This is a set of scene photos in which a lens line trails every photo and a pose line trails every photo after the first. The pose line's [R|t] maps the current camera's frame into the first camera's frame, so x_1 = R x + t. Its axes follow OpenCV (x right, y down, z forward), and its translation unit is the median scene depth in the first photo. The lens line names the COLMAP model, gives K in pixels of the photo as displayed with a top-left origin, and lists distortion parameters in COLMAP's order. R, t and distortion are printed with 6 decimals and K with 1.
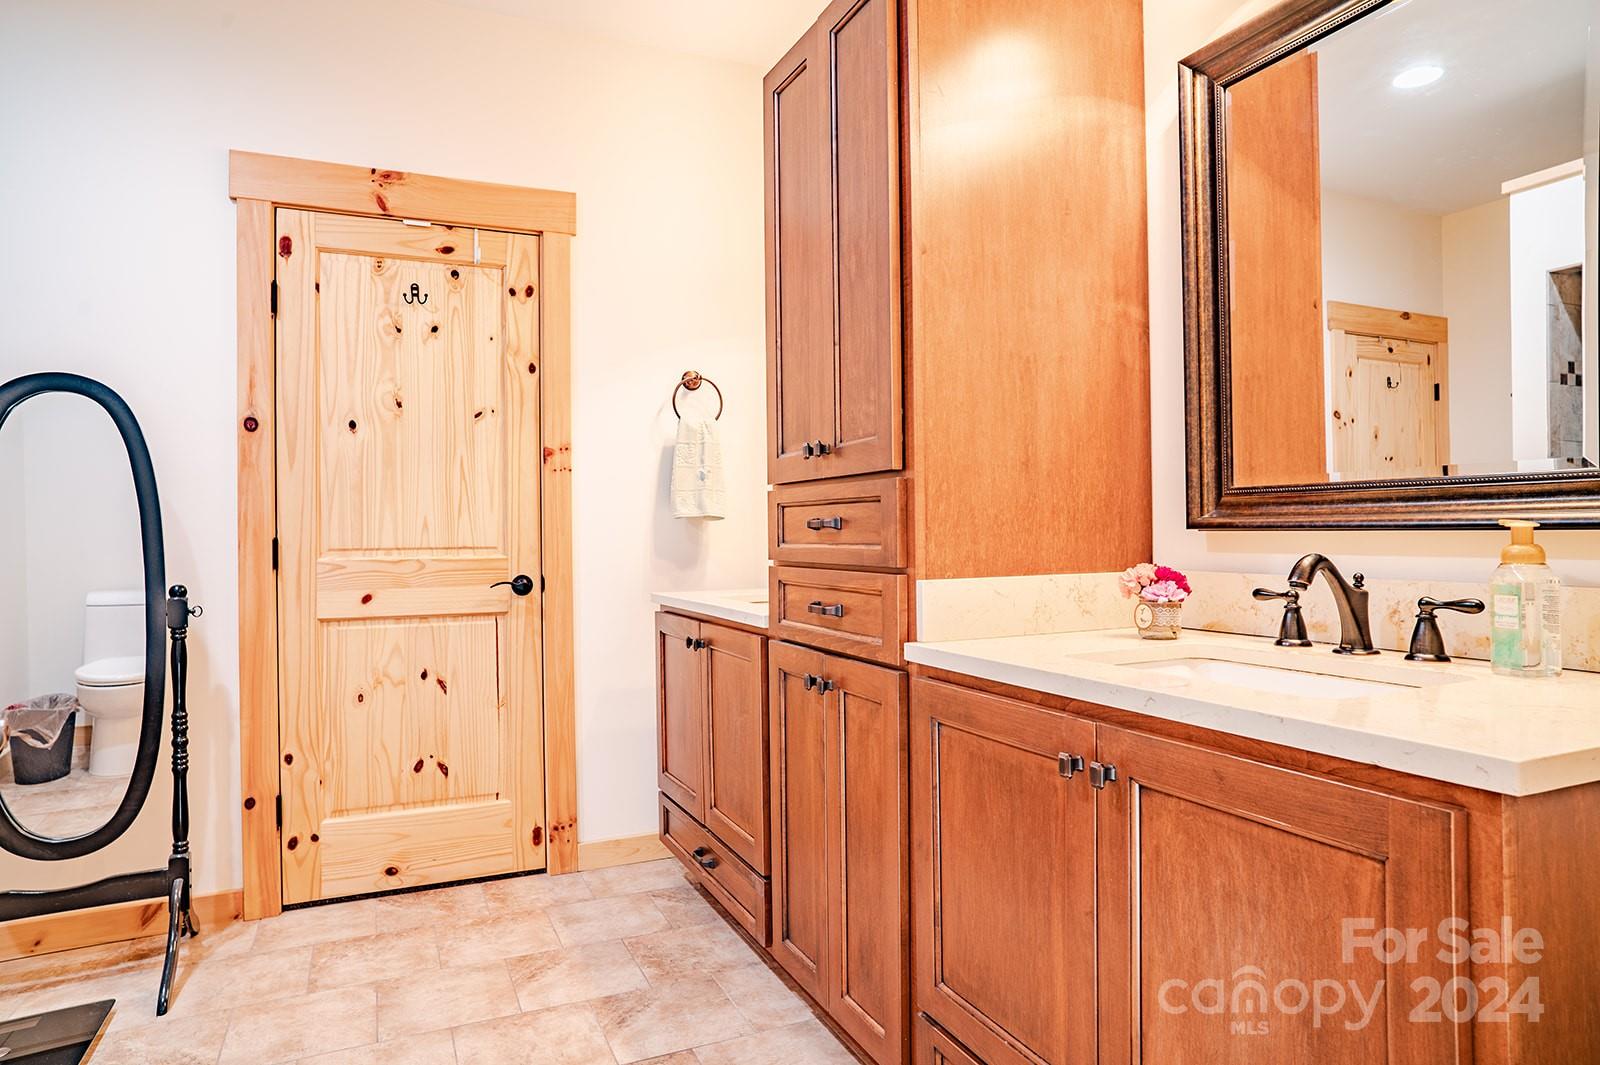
lens RADIAL K [[952.4, 0, 800.0], [0, 952.4, 532.5], [0, 0, 1]] dist [-0.072999, 0.057662]
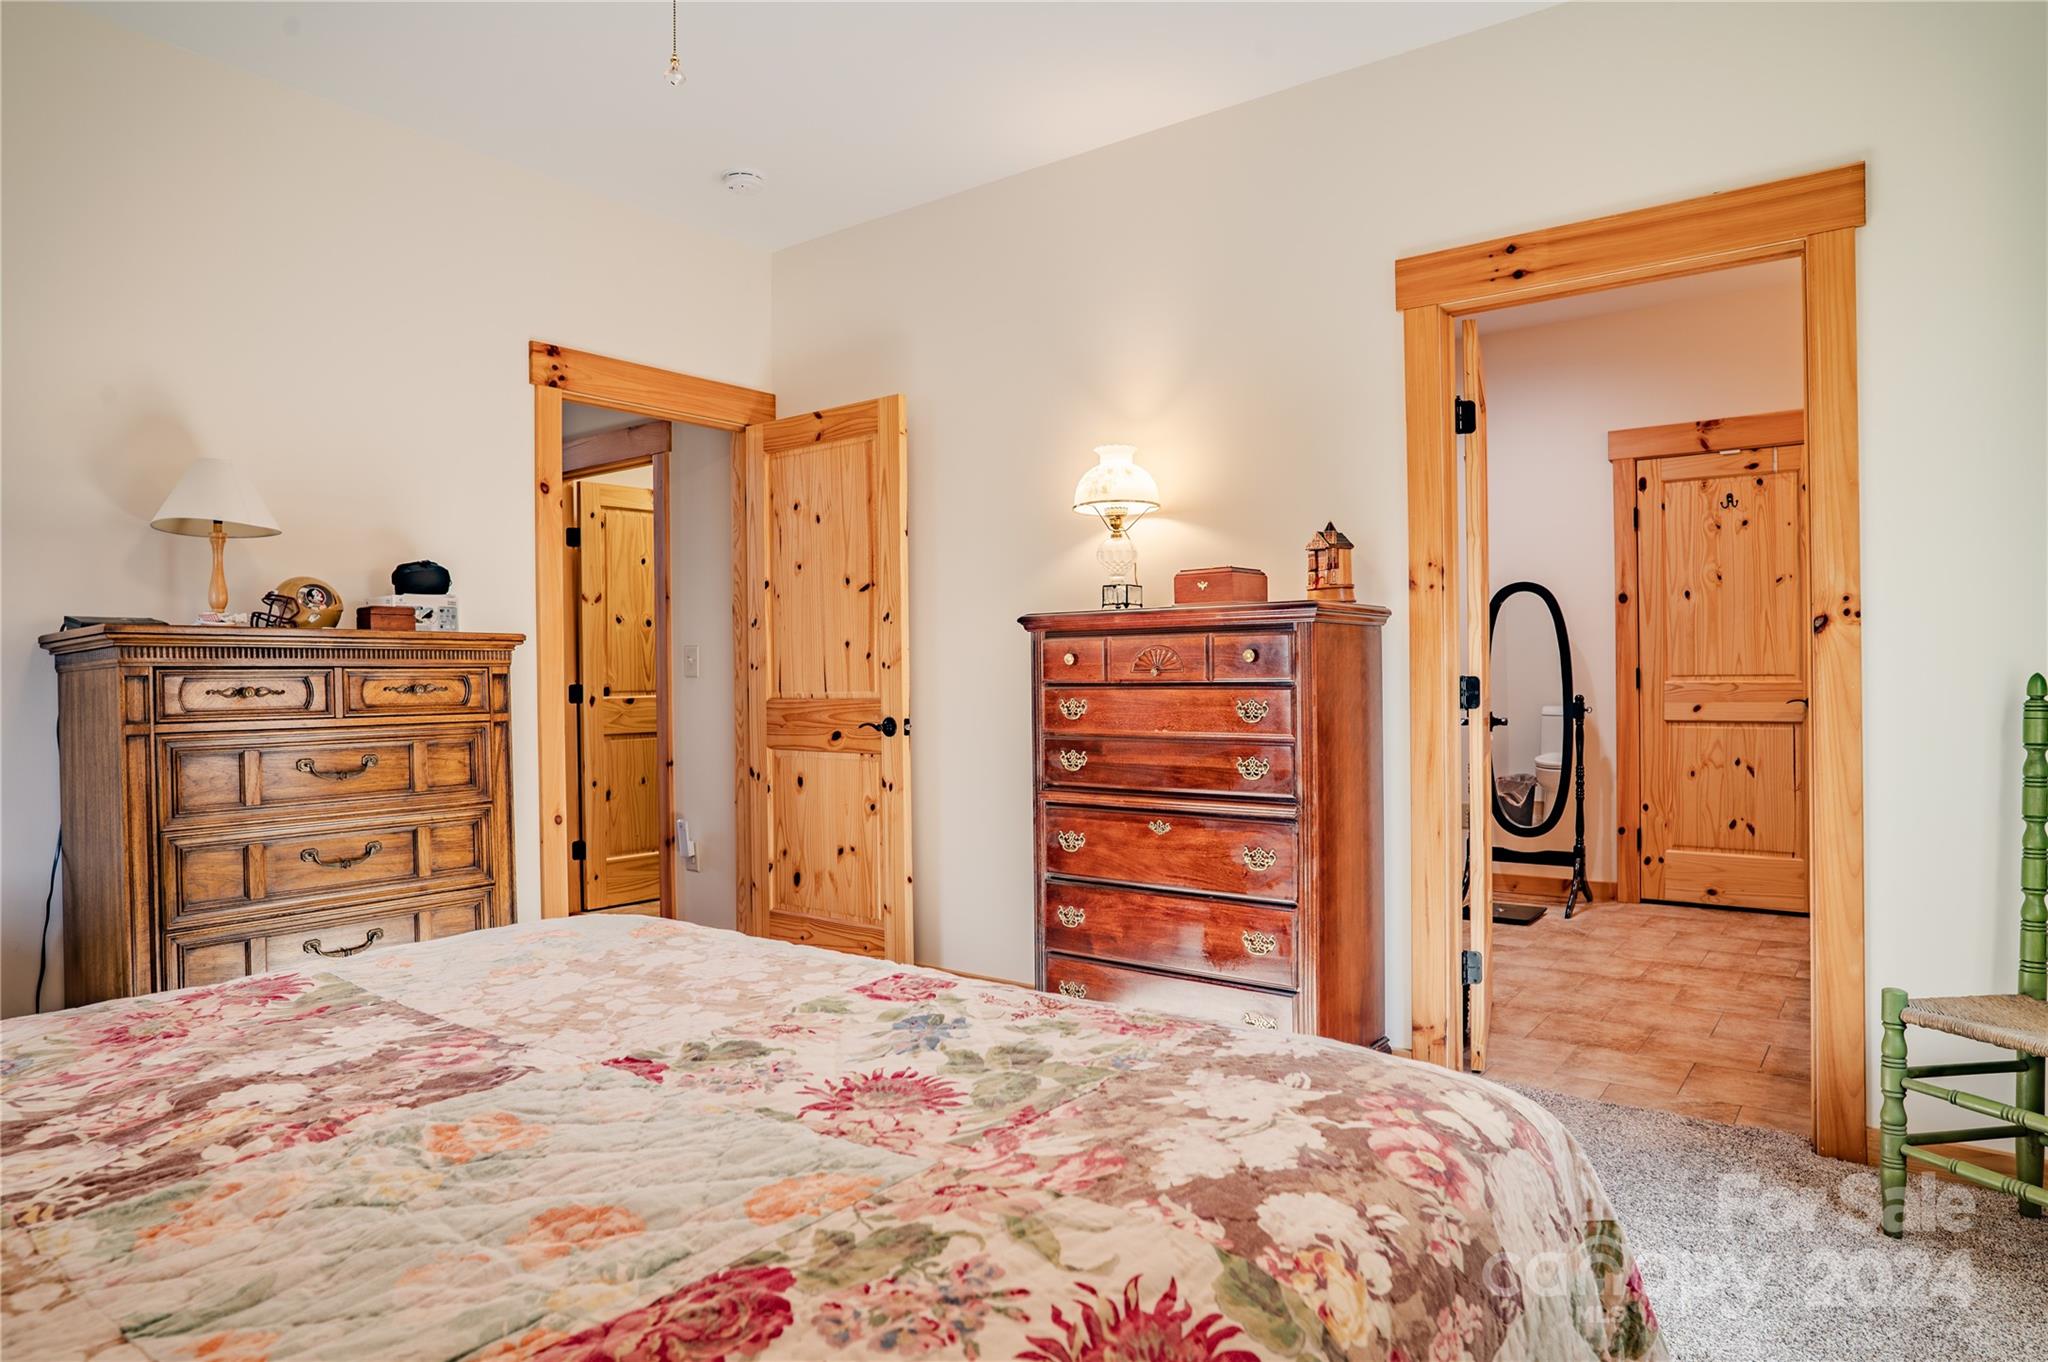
lens RADIAL K [[1219.0, 0, 1024.0], [0, 1219.0, 681.0], [0, 0, 1]] dist [-0.072999, 0.057662]
pose [[0.479618, 0.008540, -0.877436, 0.717171], [0.009663, 0.999841, 0.015013, -0.013164], [0.877424, -0.015679, 0.479459, -0.881745]]
